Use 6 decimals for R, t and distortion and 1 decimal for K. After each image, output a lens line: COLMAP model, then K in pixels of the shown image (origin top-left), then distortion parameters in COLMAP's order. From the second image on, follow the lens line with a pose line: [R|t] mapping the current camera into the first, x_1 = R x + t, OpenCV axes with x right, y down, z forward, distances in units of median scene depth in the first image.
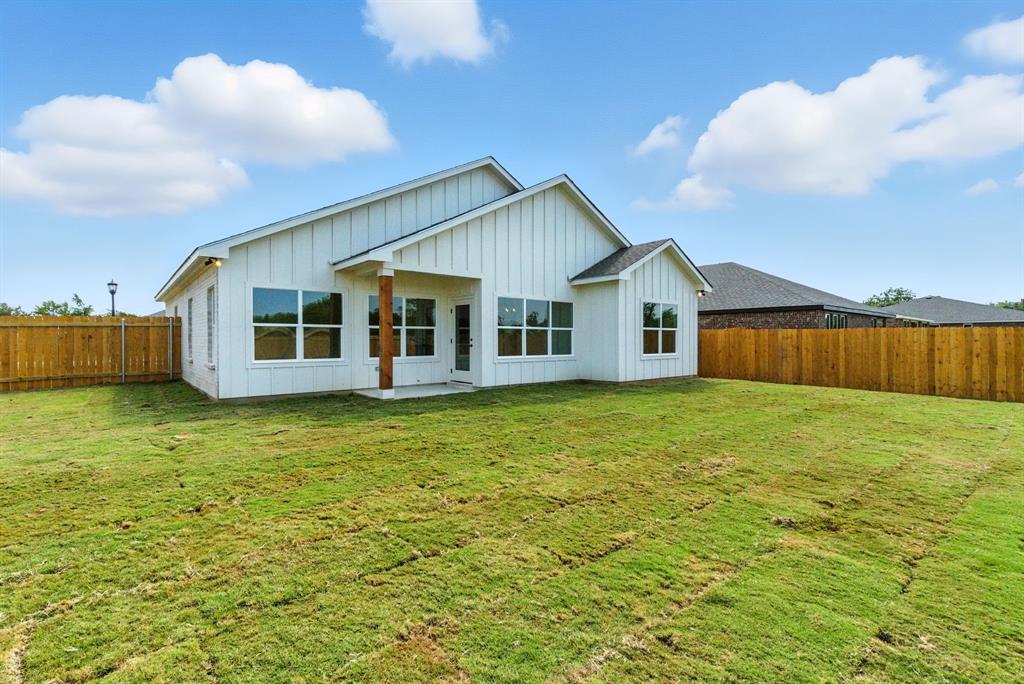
lens RADIAL K [[470.3, 0, 507.4], [0, 470.3, 345.0], [0, 0, 1]] dist [0.000940, -0.000455]
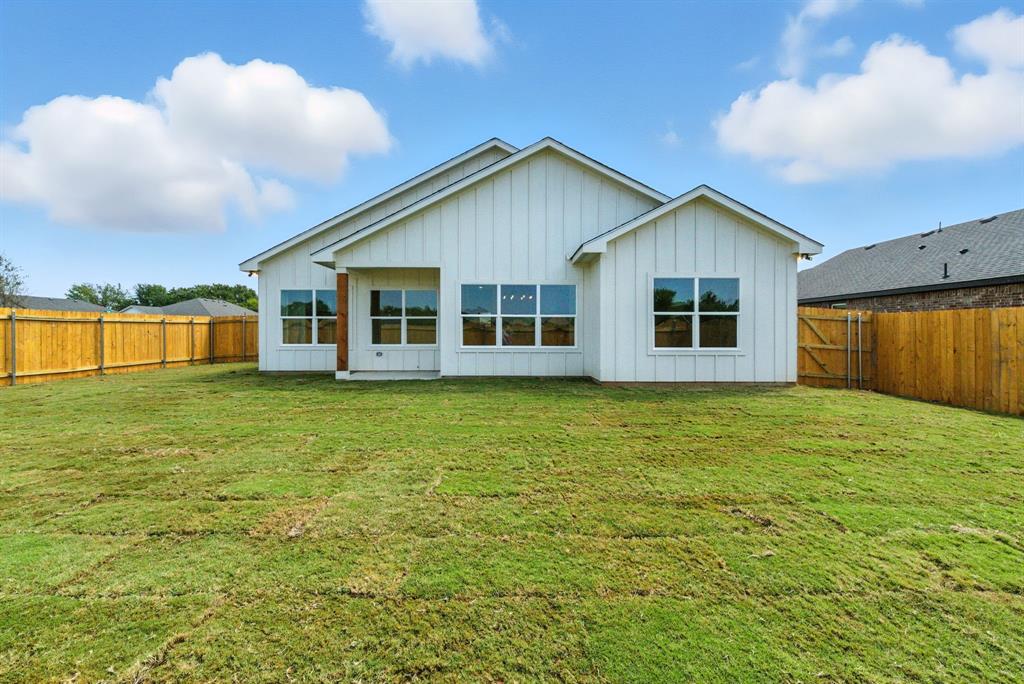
lens RADIAL K [[482.3, 0, 502.4], [0, 482.3, 335.7], [0, 0, 1]] dist [0.002492, -0.000852]
pose [[0.761298, 0.010090, -0.648324, 0.625888], [-0.007078, 0.999949, 0.007251, -0.003894], [0.648364, -0.000932, 0.761330, 0.270300]]
